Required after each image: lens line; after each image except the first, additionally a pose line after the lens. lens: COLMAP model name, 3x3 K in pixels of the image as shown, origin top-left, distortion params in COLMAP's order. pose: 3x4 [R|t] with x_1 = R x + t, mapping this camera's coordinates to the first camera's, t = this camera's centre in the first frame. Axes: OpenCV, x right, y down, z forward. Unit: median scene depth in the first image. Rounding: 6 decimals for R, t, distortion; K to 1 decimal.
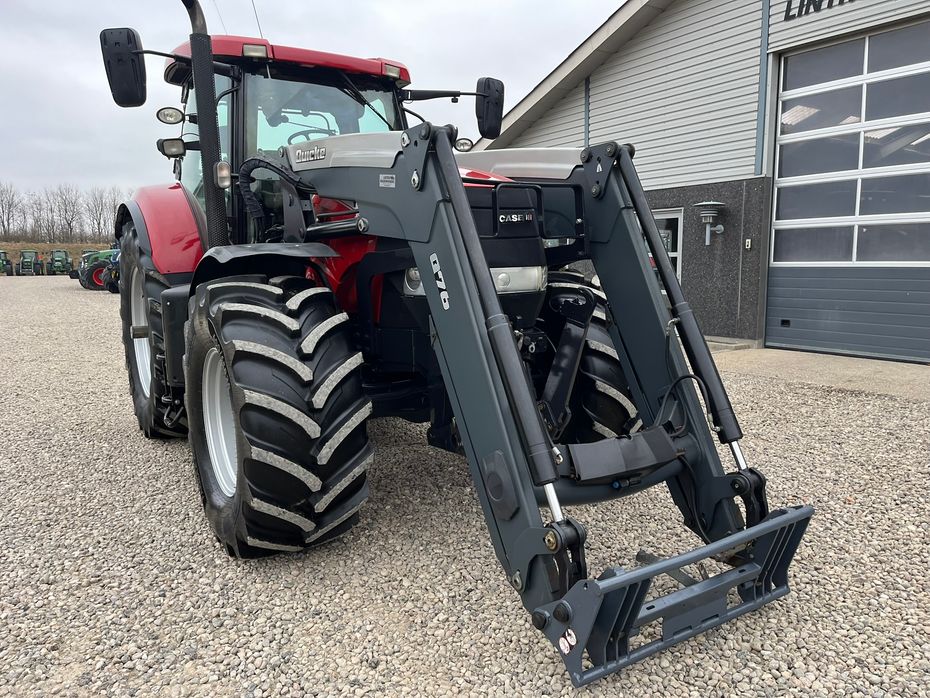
lens RADIAL K [[699.9, 0, 469.9], [0, 699.9, 352.7], [0, 0, 1]] dist [0.081695, -0.110632]
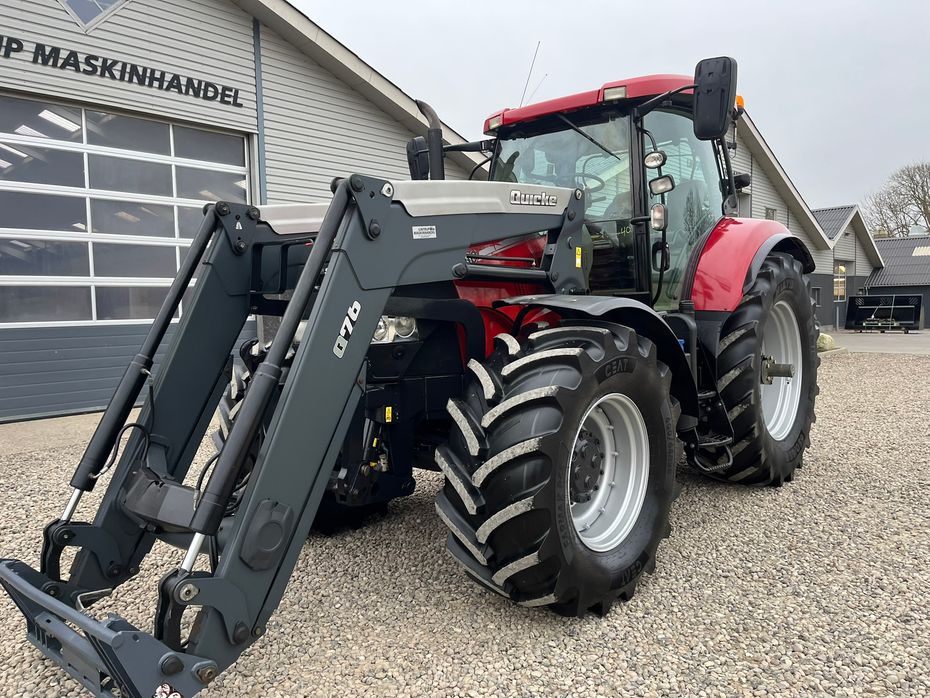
lens RADIAL K [[699.9, 0, 467.0], [0, 699.9, 345.0], [0, 0, 1]] dist [0.081695, -0.110632]
pose [[-0.238636, -0.038140, 0.970360, -0.557087], [0.152436, 0.985370, 0.076217, -0.081804], [-0.959070, 0.166106, -0.229331, 0.660618]]
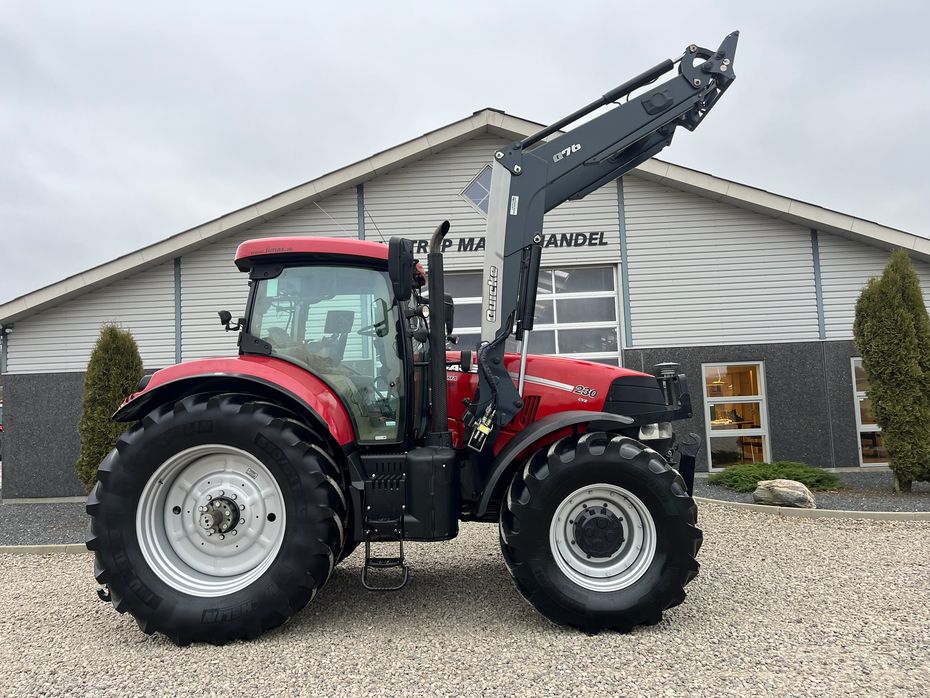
lens RADIAL K [[699.9, 0, 457.9], [0, 699.9, 347.9], [0, 0, 1]] dist [0.081695, -0.110632]
pose [[0.568892, 0.054758, 0.820587, -0.675697], [0.142262, 0.976187, -0.163768, -0.032728], [-0.810014, 0.209905, 0.547556, 0.150822]]
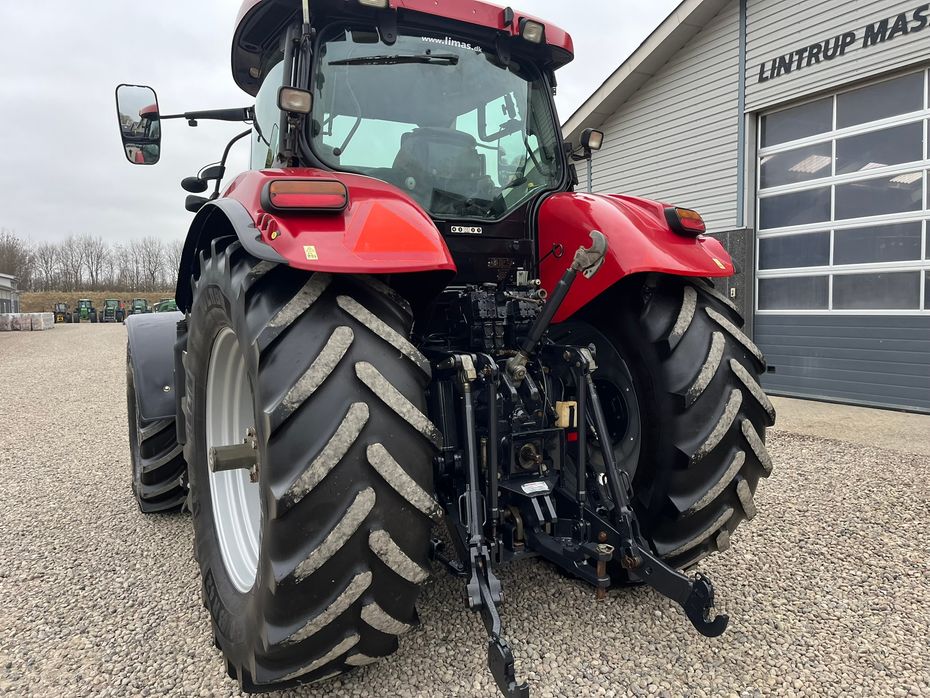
lens RADIAL K [[699.9, 0, 463.0], [0, 699.9, 349.0], [0, 0, 1]] dist [0.081695, -0.110632]
pose [[0.994873, 0.000408, -0.101131, 0.125303], [-0.007232, 0.997719, -0.067121, 0.000693], [0.100873, 0.067508, 0.992606, -0.068815]]
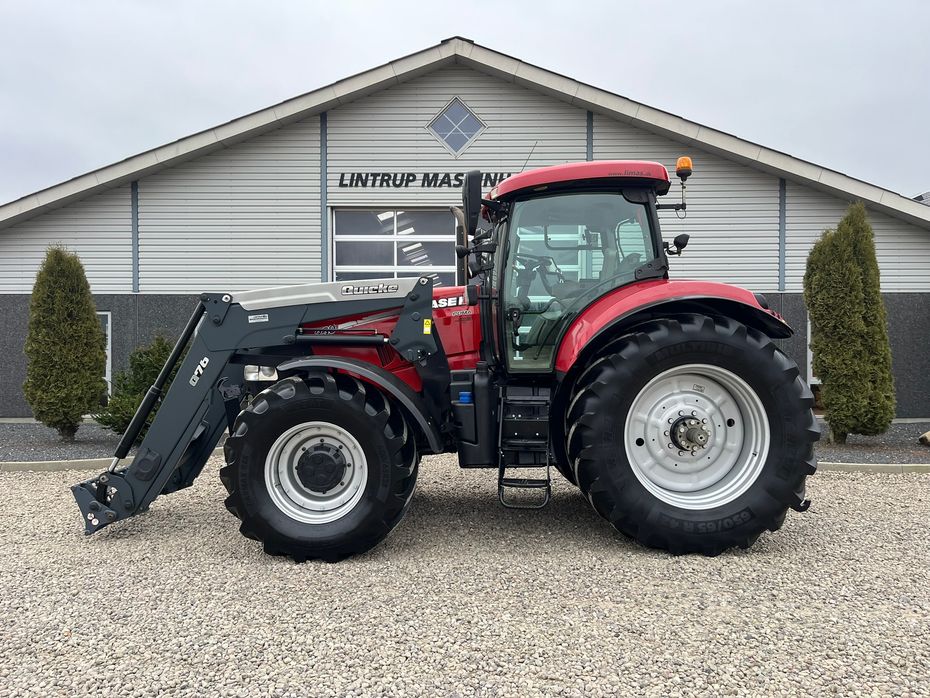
lens RADIAL K [[699.9, 0, 464.9], [0, 699.9, 351.4], [0, 0, 1]] dist [0.081695, -0.110632]
pose [[0.562212, 0.003500, 0.826986, -0.622419], [0.104053, 0.991745, -0.074936, -0.016967], [-0.820421, 0.128180, 0.557206, 0.073570]]
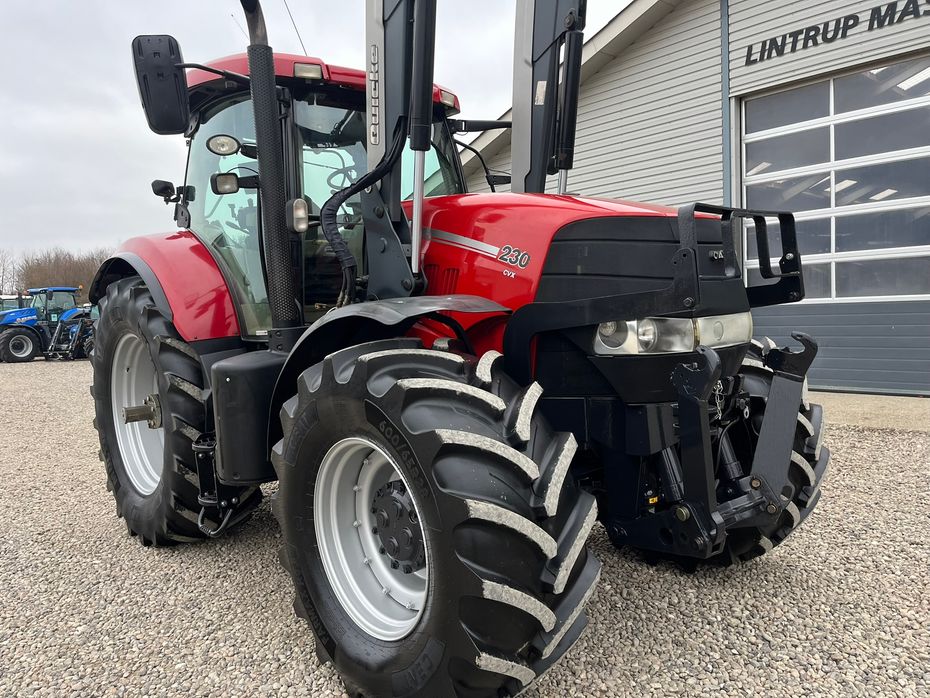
lens RADIAL K [[699.9, 0, 460.8], [0, 699.9, 352.0], [0, 0, 1]] dist [0.081695, -0.110632]
pose [[0.988122, -0.046577, 0.146442, -0.140791], [0.056779, 0.996185, -0.066275, -0.016541], [-0.142797, 0.073802, 0.986997, 0.095111]]
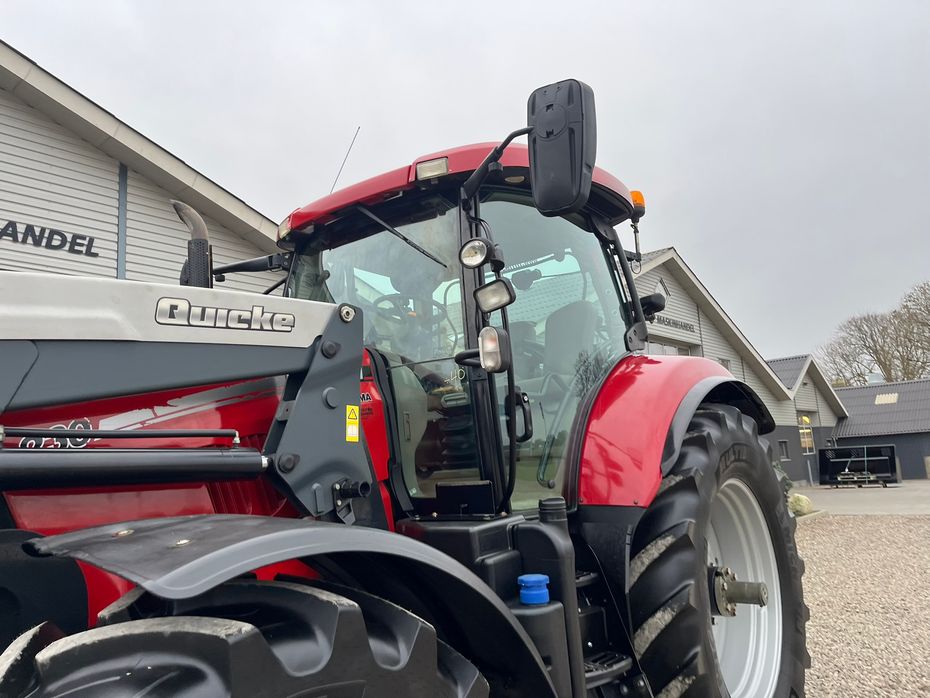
lens RADIAL K [[699.9, 0, 455.3], [0, 699.9, 339.2], [0, 0, 1]] dist [0.081695, -0.110632]
pose [[-0.263303, 0.195928, 0.944608, -0.371438], [0.185493, 0.971171, -0.149733, -0.076520], [-0.946712, 0.135793, -0.292056, 0.501431]]
